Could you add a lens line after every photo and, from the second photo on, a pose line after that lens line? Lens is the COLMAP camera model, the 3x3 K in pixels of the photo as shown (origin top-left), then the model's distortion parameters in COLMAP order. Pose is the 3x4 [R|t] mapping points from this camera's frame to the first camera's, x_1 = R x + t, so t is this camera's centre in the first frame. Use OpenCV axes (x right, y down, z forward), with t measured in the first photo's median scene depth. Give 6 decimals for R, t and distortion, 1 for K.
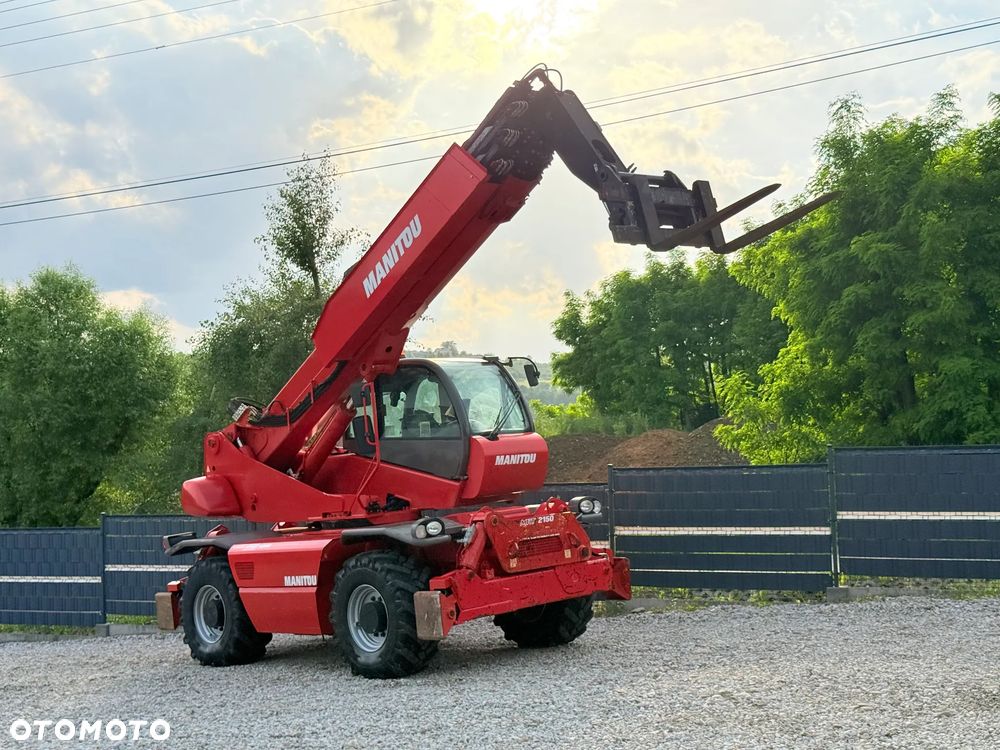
lens RADIAL K [[1327.9, 0, 500.0], [0, 1327.9, 375.0], [0, 0, 1]] dist [0.133190, -0.038872]
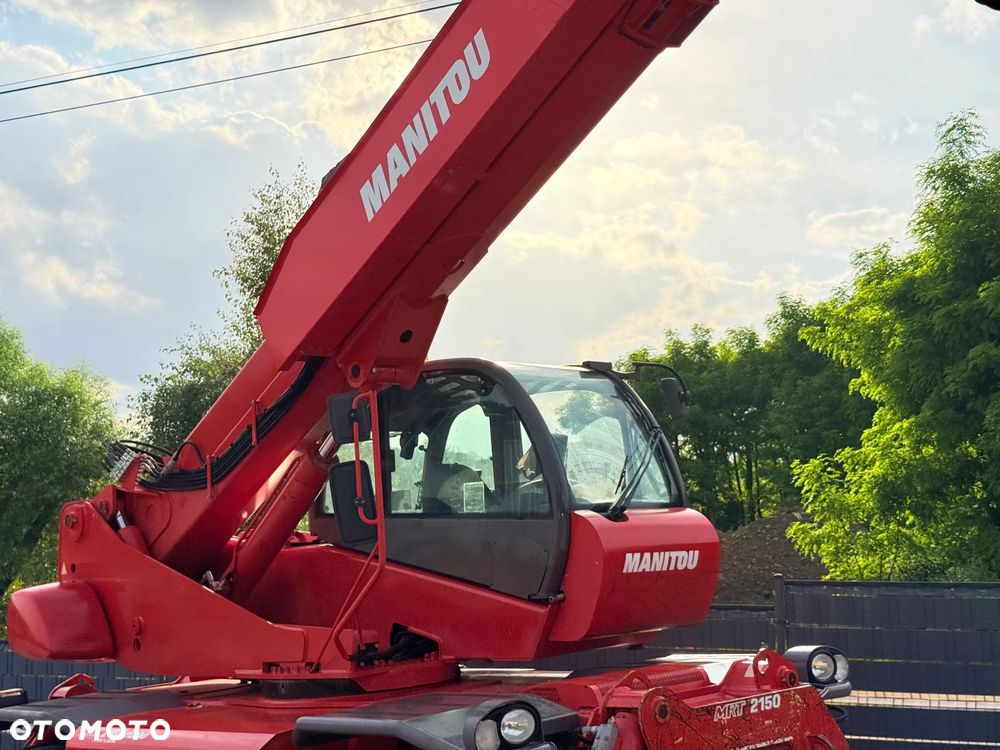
lens RADIAL K [[1327.9, 0, 500.0], [0, 1327.9, 375.0], [0, 0, 1]] dist [0.133190, -0.038872]
pose [[0.999659, 0.022556, 0.013188, -0.049913], [-0.021510, 0.996976, -0.074676, 0.029626], [-0.014832, 0.074367, 0.997121, 0.456144]]
